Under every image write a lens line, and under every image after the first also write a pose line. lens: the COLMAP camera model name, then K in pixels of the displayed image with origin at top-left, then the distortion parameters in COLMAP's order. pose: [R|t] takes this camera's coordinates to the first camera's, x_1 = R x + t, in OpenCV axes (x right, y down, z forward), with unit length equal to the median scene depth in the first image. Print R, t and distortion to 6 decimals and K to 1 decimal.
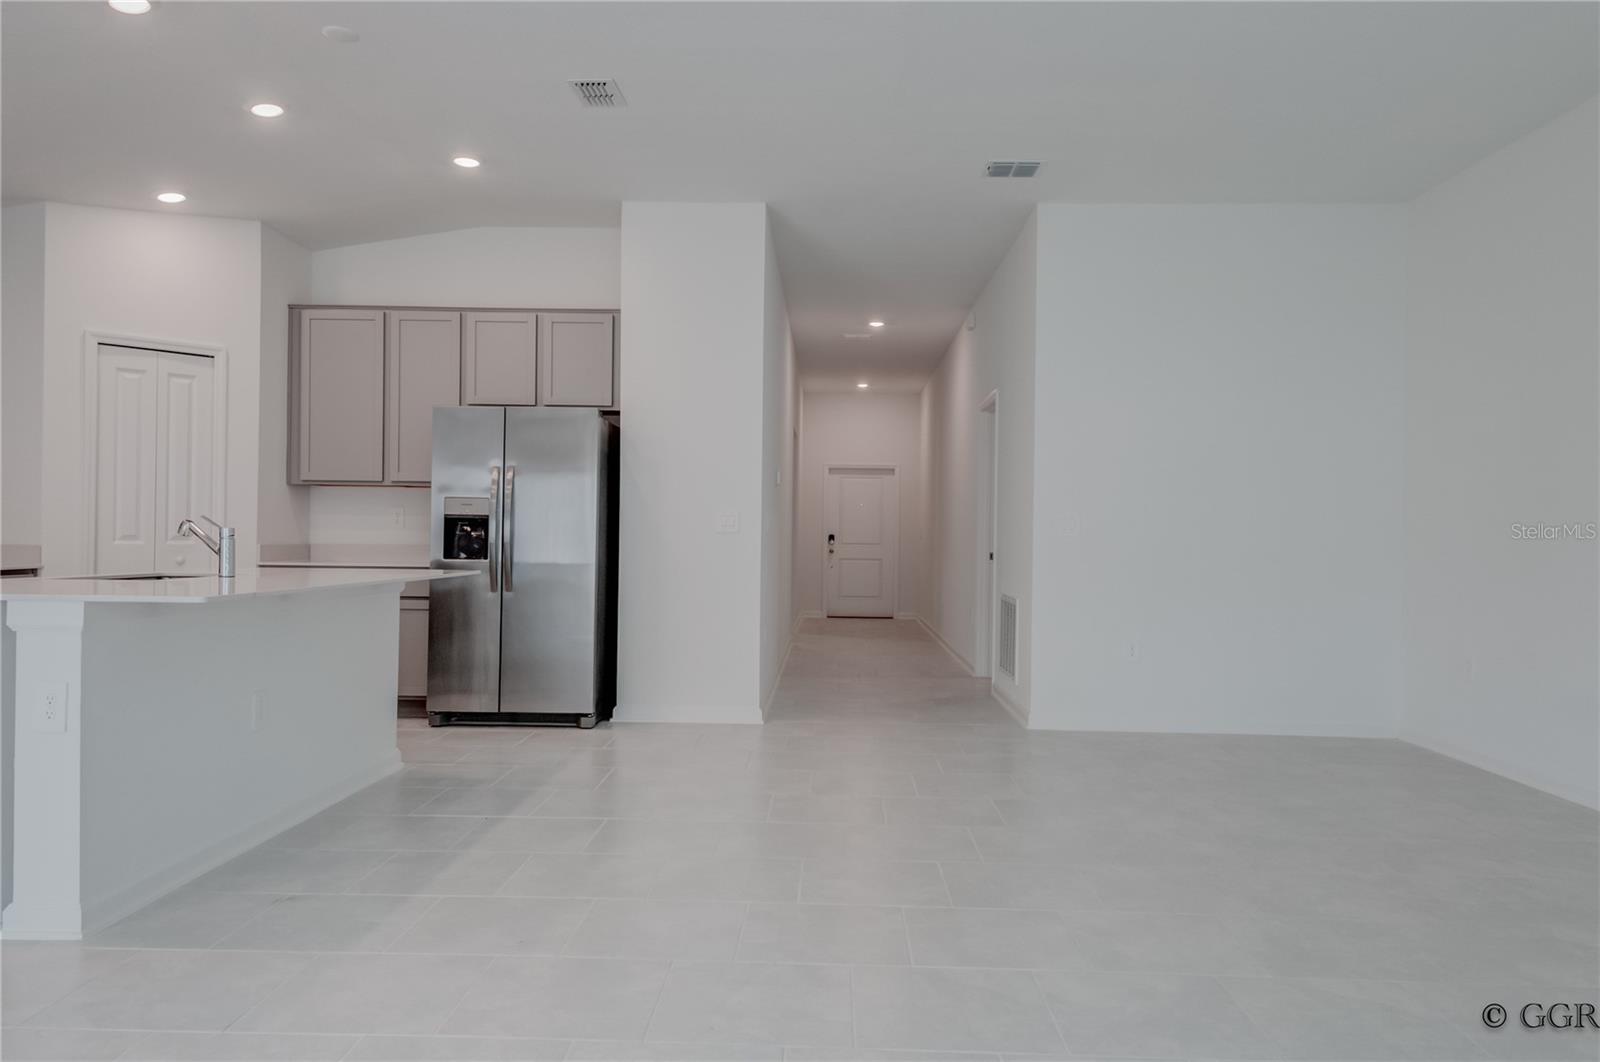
lens RADIAL K [[1098.9, 0, 800.0], [0, 1098.9, 531.0], [0, 0, 1]] dist [0.006159, 0.000472]
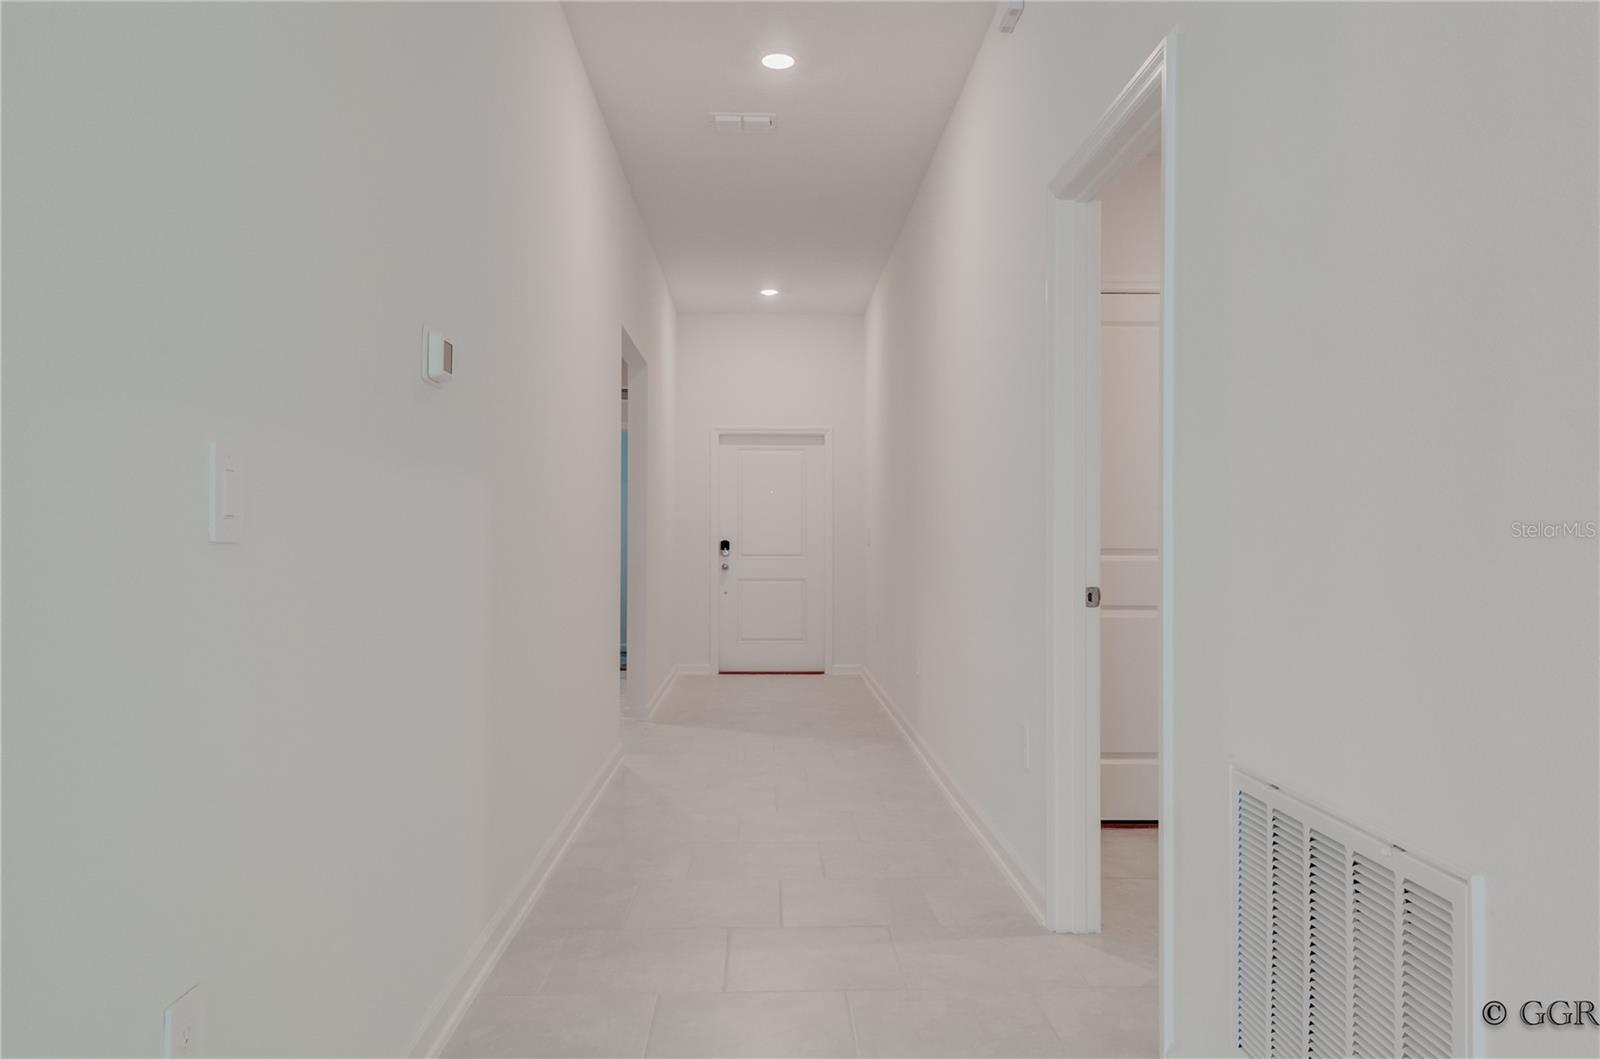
lens RADIAL K [[1098.9, 0, 800.0], [0, 1098.9, 529.5], [0, 0, 1]] dist [0.006159, 0.000472]
pose [[0.997917, -0.013808, 0.063019, 0.032122], [0.014142, 0.999888, -0.004864, 0.000620], [-0.062945, 0.005745, 0.998000, 0.376269]]
